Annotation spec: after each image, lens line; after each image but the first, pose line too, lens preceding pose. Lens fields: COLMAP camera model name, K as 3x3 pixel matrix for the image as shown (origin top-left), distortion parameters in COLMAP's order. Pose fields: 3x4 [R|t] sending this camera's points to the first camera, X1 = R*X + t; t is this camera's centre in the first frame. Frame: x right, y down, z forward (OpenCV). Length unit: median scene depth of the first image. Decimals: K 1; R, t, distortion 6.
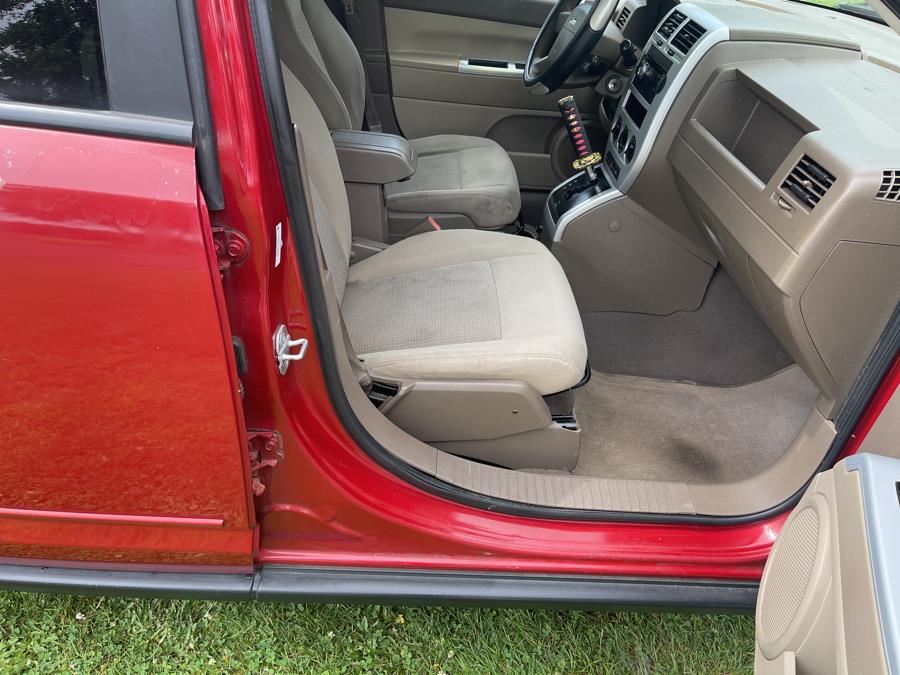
lens RADIAL K [[685.1, 0, 447.1], [0, 685.1, 332.1], [0, 0, 1]] dist [0.066213, -0.115860]
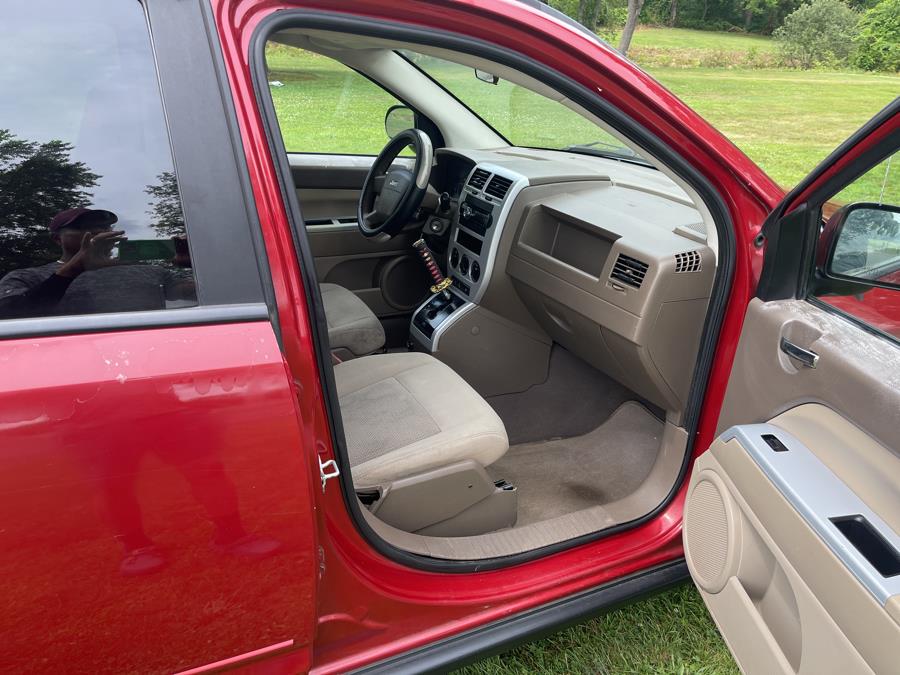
lens RADIAL K [[685.1, 0, 447.1], [0, 685.1, 332.1], [0, 0, 1]] dist [0.066213, -0.115860]
pose [[0.914048, -0.196225, 0.354982, -0.300381], [0.258714, 0.956095, -0.137660, 0.010478], [-0.312384, 0.217666, 0.924682, -0.174093]]
